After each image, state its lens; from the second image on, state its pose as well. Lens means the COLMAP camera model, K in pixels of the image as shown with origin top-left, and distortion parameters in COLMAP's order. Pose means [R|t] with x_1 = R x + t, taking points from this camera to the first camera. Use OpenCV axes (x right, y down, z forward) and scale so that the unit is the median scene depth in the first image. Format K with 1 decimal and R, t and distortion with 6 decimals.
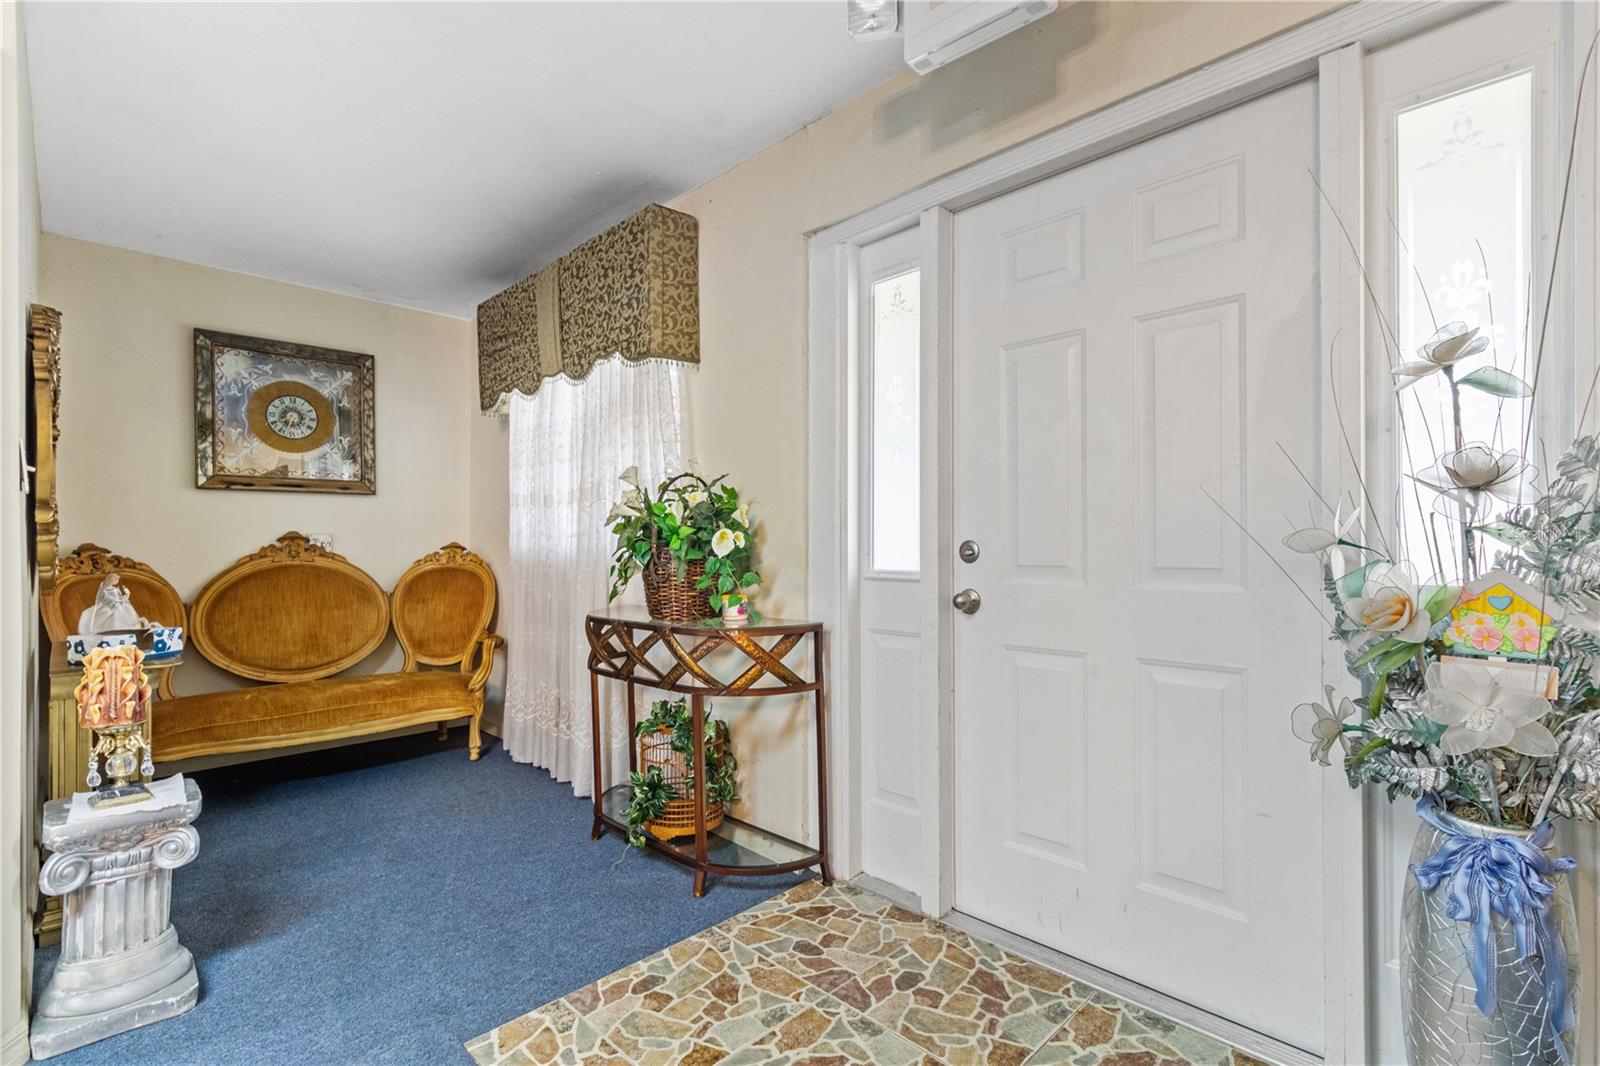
lens RADIAL K [[741.8, 0, 810.2], [0, 741.8, 545.4], [0, 0, 1]] dist [-0.003041, -0.000478]
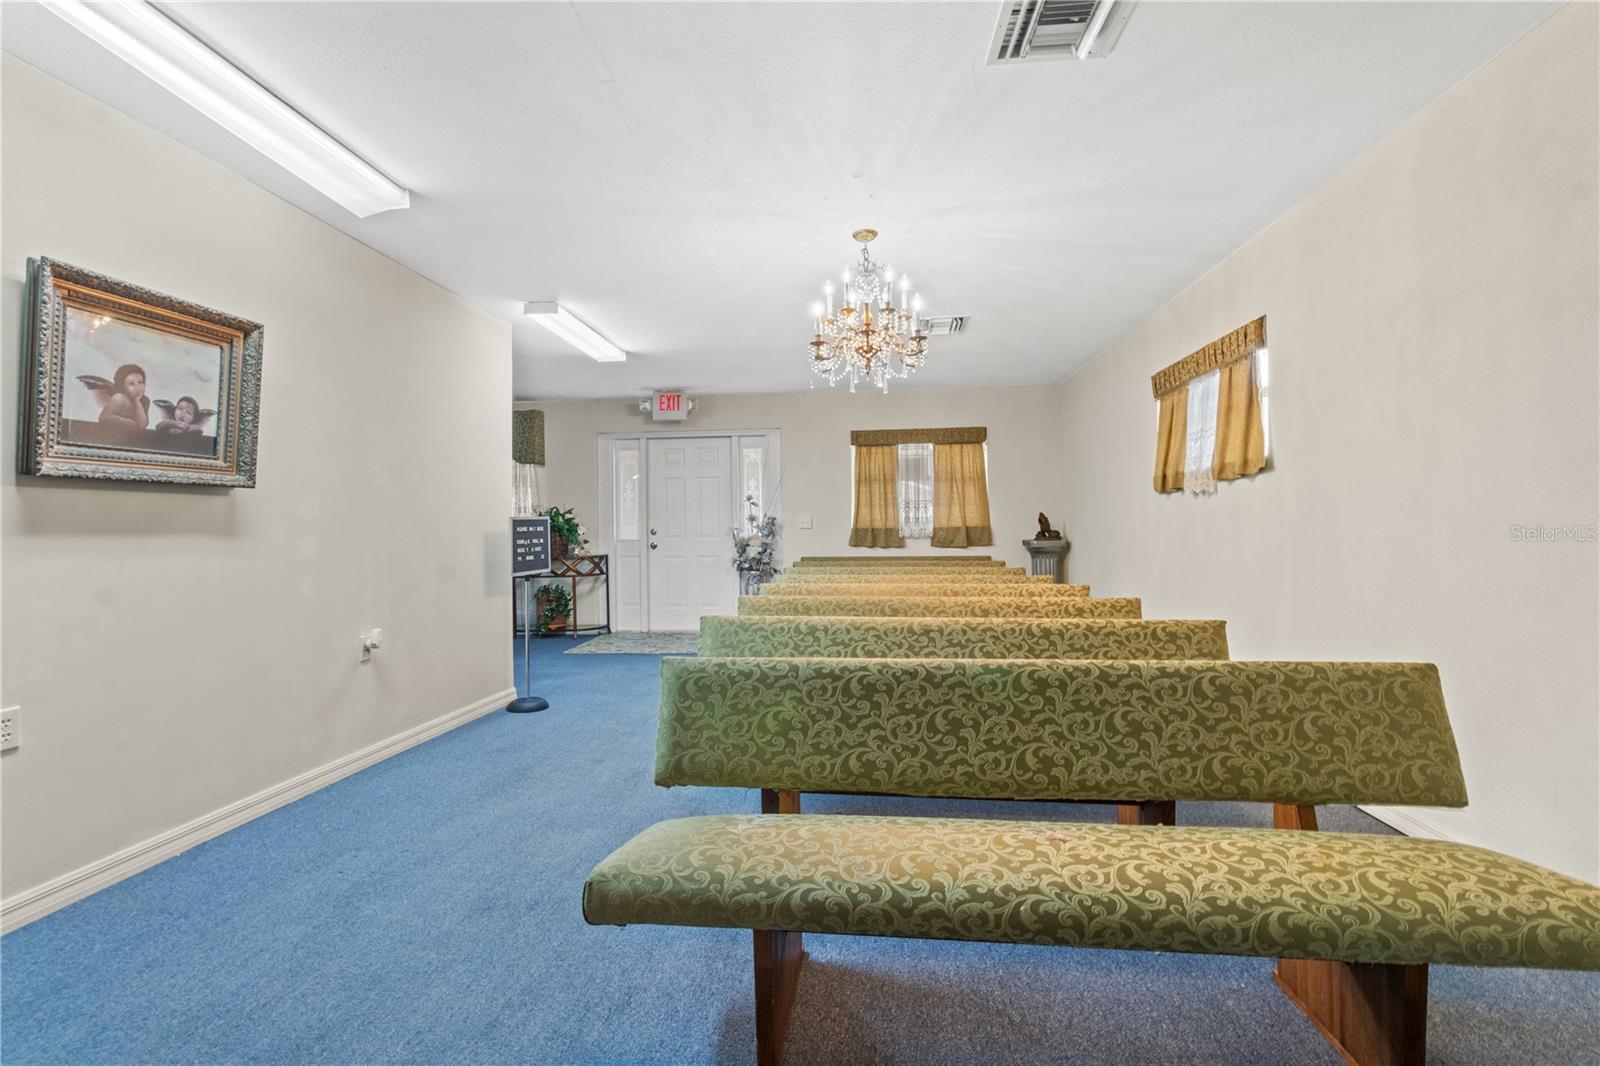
lens RADIAL K [[741.8, 0, 799.6], [0, 741.8, 532.0], [0, 0, 1]] dist [-0.003041, -0.000478]
pose [[0.767603, -0.010791, 0.640835, -1.525592], [0.011052, 0.999932, 0.003599, 0.002466], [-0.640831, 0.004320, 0.767670, -2.201669]]
